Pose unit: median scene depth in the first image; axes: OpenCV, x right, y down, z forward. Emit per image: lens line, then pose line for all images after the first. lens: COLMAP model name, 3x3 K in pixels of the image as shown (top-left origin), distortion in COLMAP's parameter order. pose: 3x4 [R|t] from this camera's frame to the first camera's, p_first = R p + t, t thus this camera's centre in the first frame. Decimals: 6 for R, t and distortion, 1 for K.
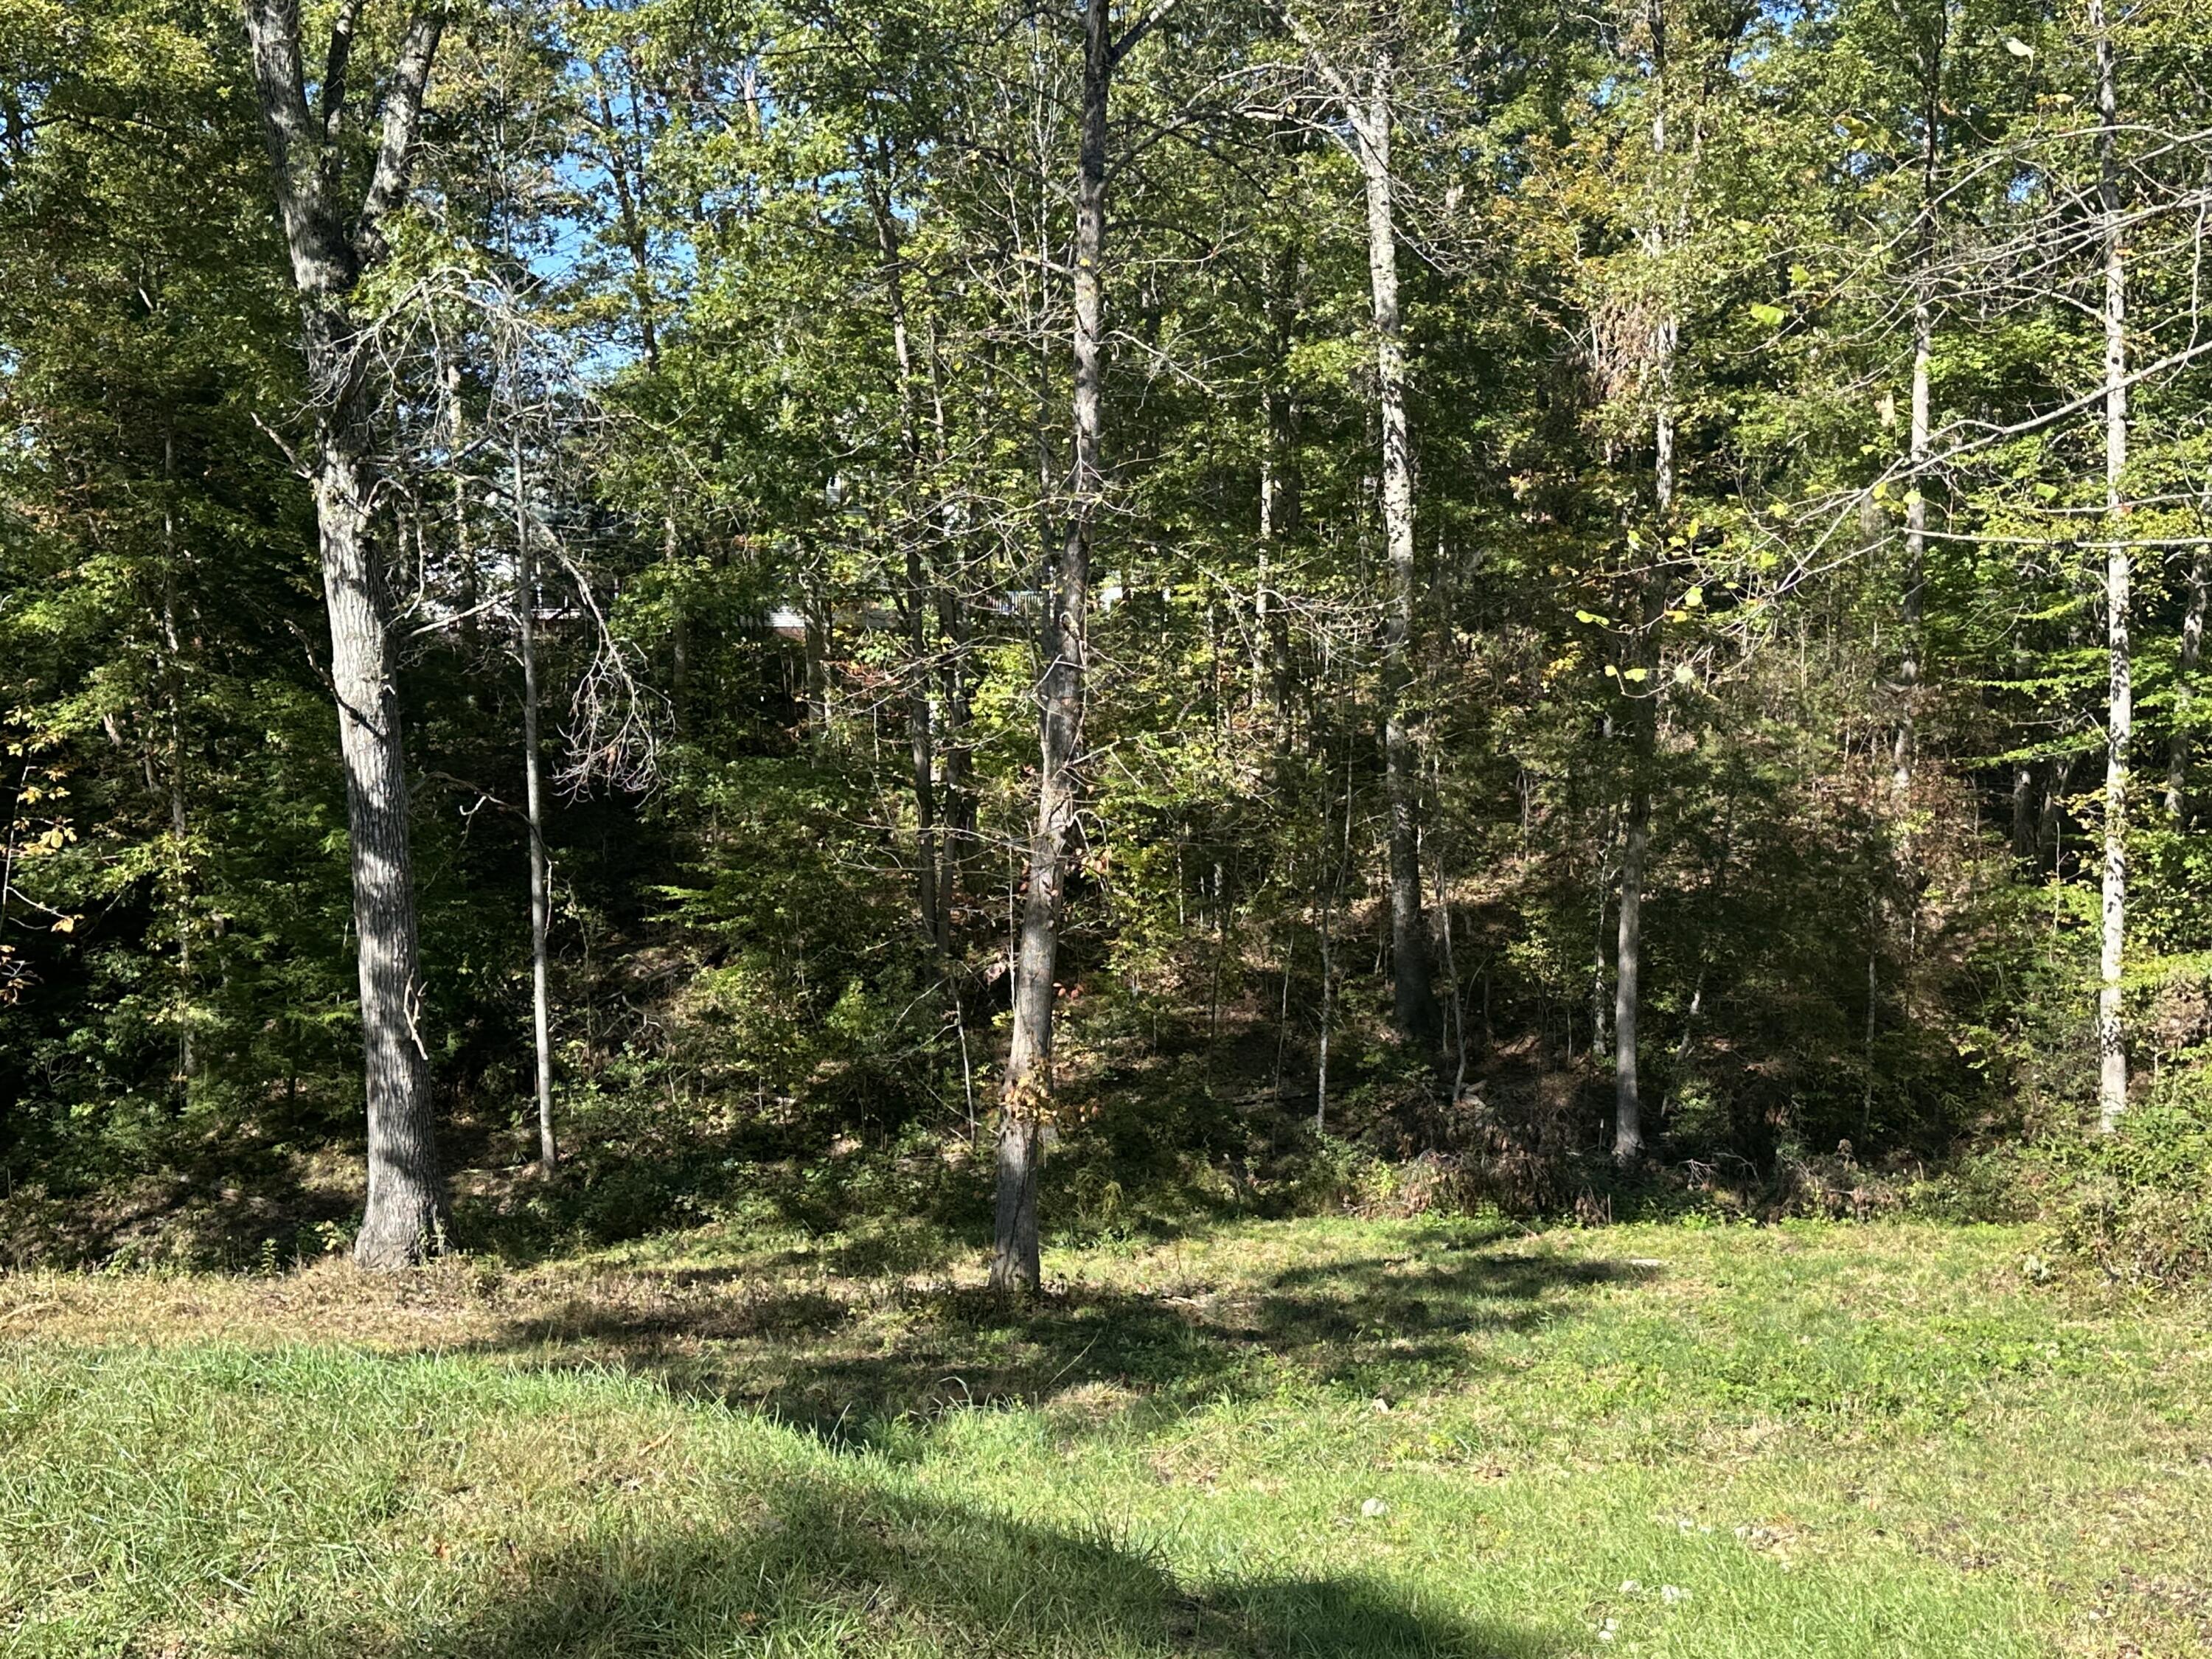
lens RADIAL K [[2332.1, 0, 1106.0], [0, 2332.1, 829.5], [0, 0, 1]] dist [0.238065, -0.782931]
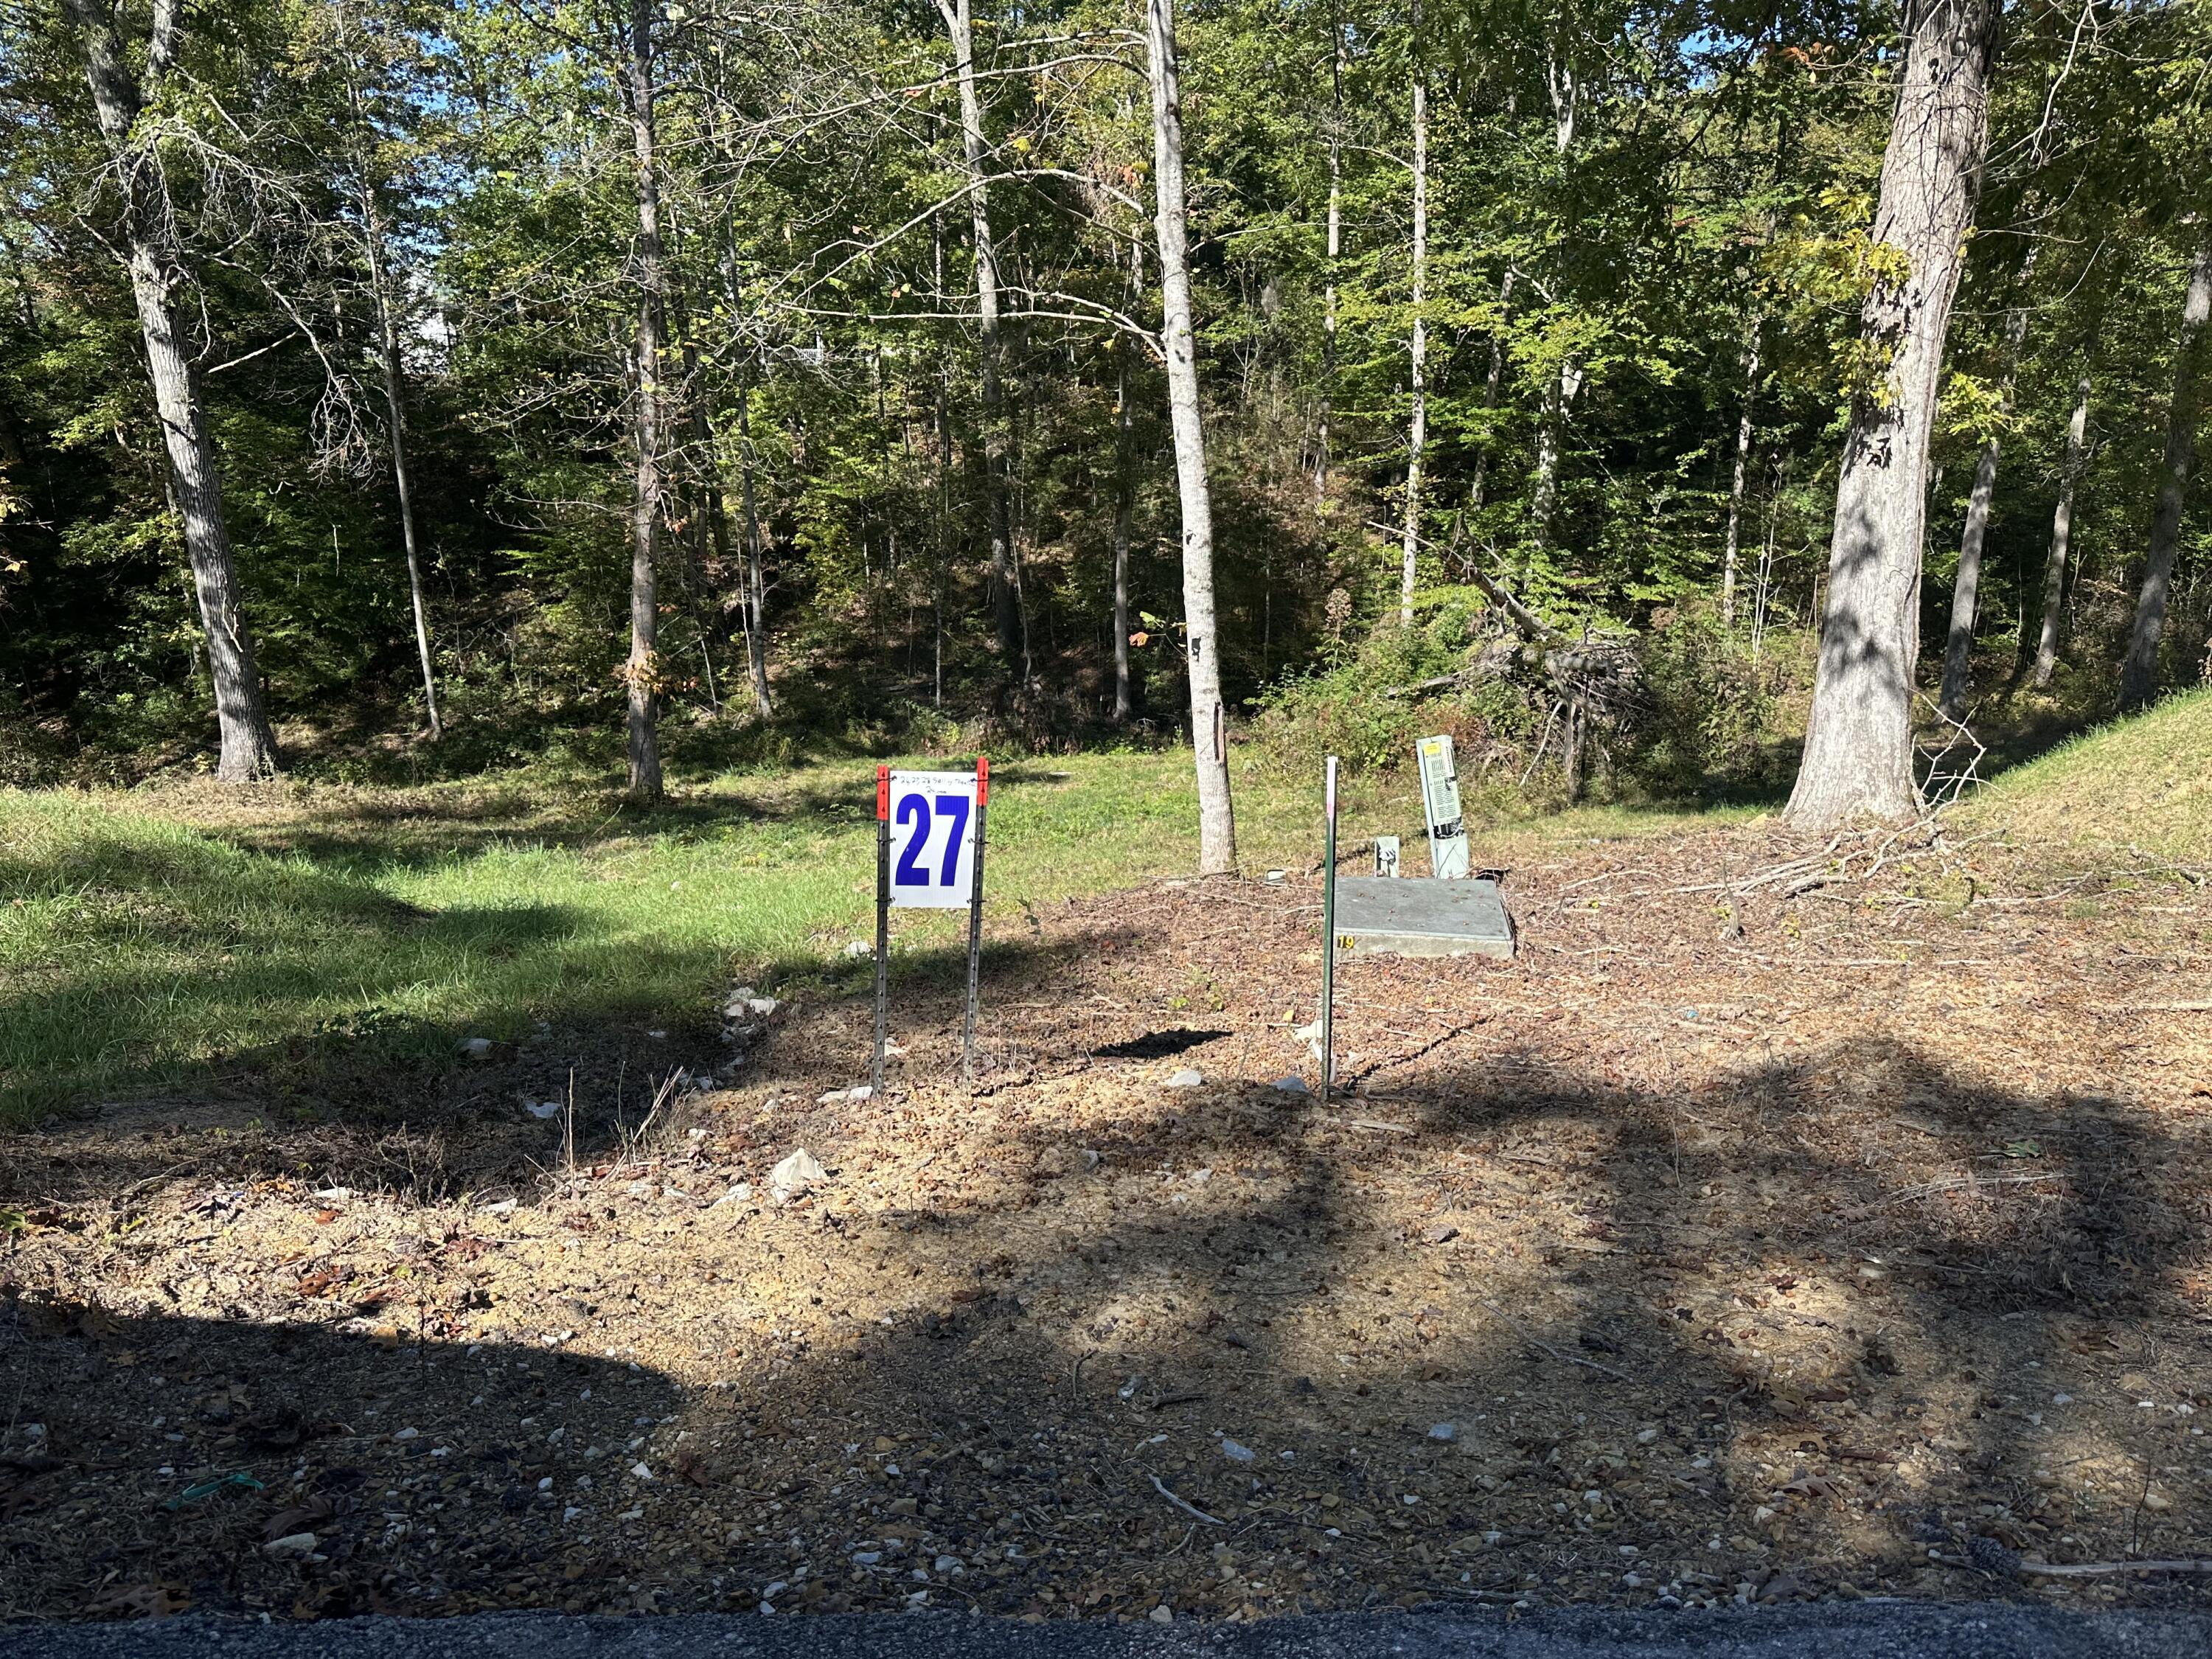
lens RADIAL K [[1549.2, 0, 1106.0], [0, 1549.2, 829.5], [0, 0, 1]] dist [0.117044, -0.135765]
pose [[0.998076, -0.015880, 0.059934, 0.149832], [0.004023, 0.981192, 0.192992, 0.007933], [-0.061871, -0.192380, 0.979368, -0.061796]]
